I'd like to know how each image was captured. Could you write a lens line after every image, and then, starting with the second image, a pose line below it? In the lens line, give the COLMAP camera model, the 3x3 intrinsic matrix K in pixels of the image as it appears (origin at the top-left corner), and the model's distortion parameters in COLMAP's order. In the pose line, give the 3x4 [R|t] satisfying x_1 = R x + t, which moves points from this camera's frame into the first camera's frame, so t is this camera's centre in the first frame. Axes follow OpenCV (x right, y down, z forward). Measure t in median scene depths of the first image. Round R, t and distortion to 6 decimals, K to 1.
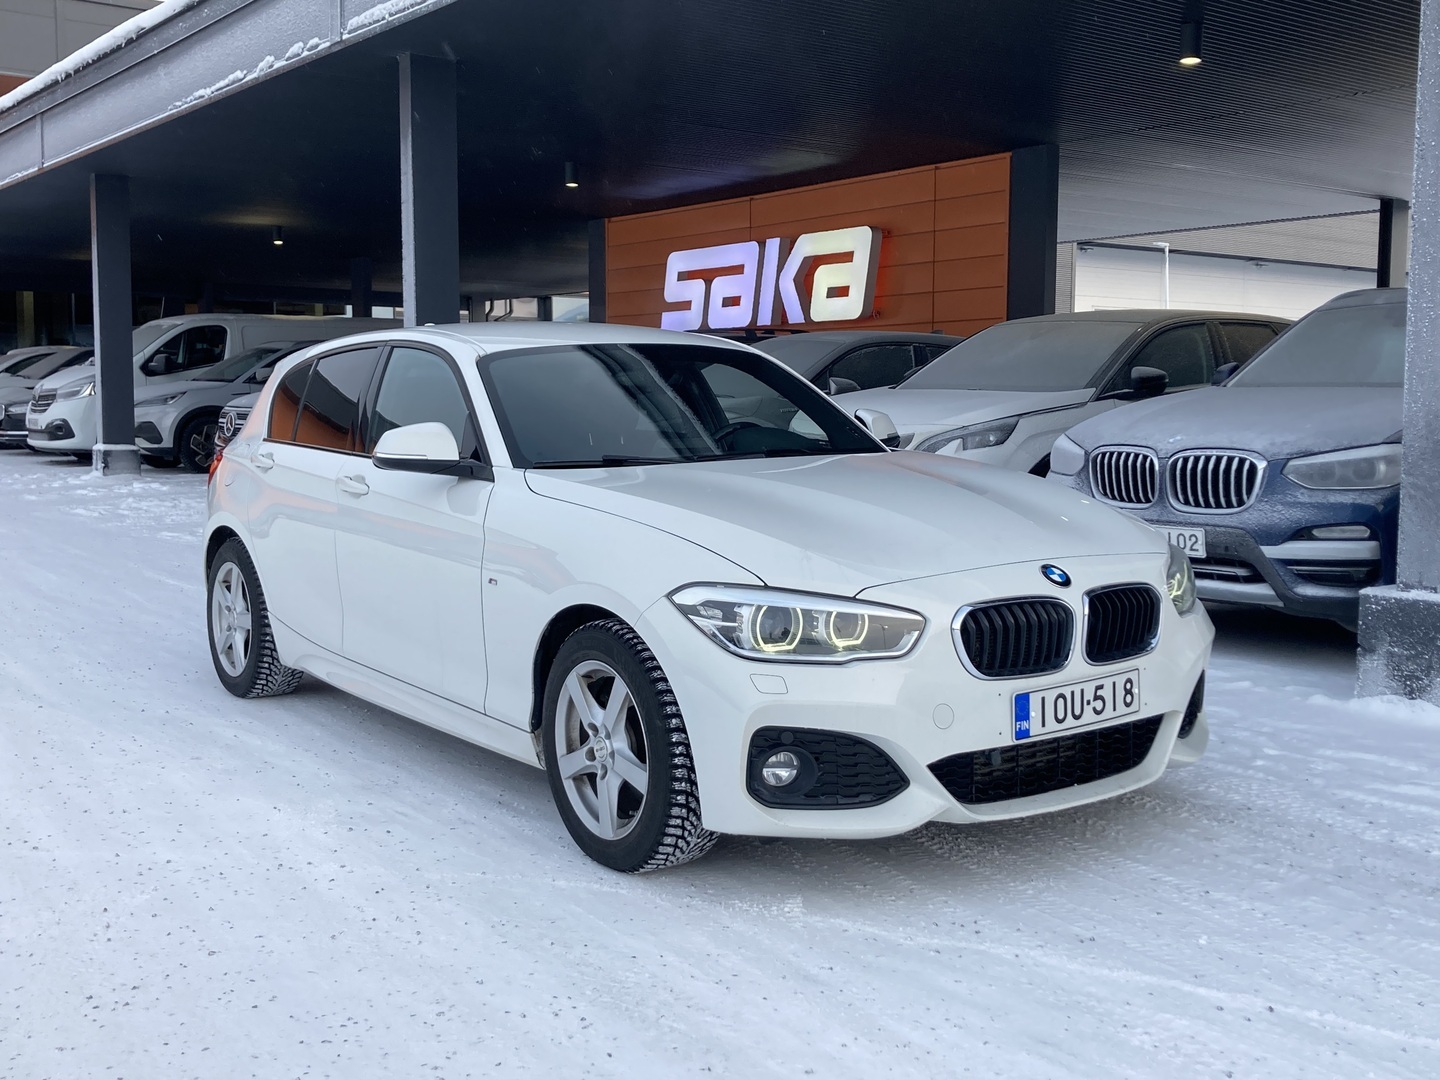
lens RADIAL K [[1575.5, 0, 720.0], [0, 1575.5, 540.0], [0, 0, 1]] dist [0.253528, -0.803336]
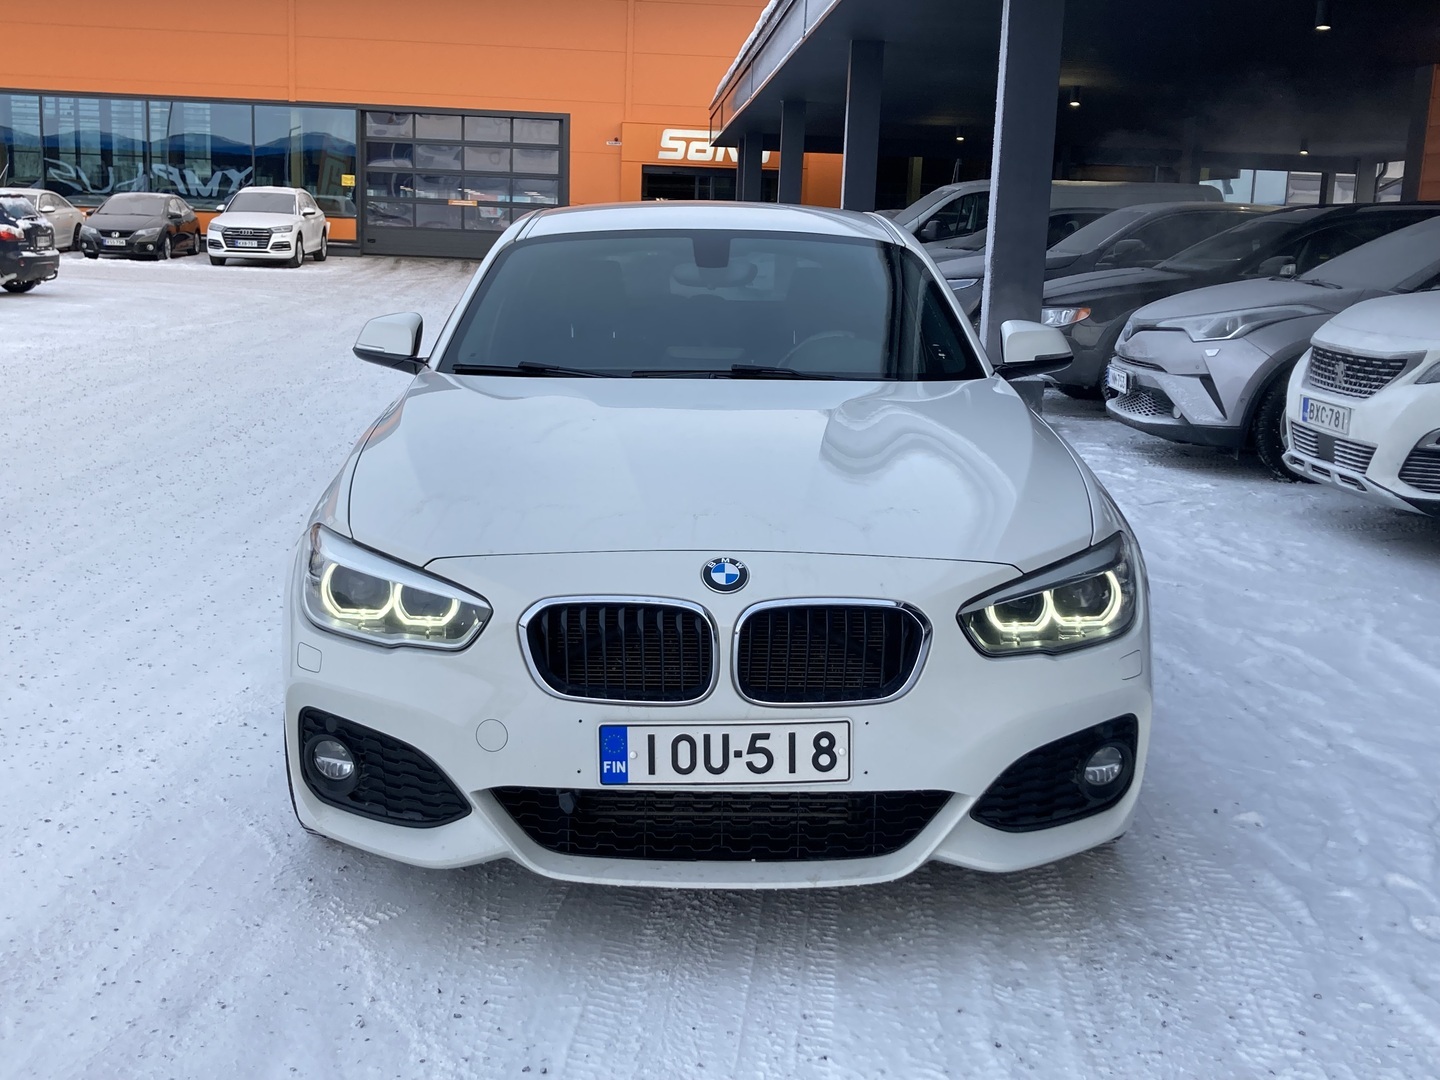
lens RADIAL K [[1575.5, 0, 720.0], [0, 1575.5, 540.0], [0, 0, 1]] dist [0.253528, -0.803336]
pose [[0.815472, 0.132510, -0.563423, 0.621512], [-0.084982, 0.990302, 0.109907, -0.073755], [0.572523, -0.041745, 0.818825, 0.411714]]
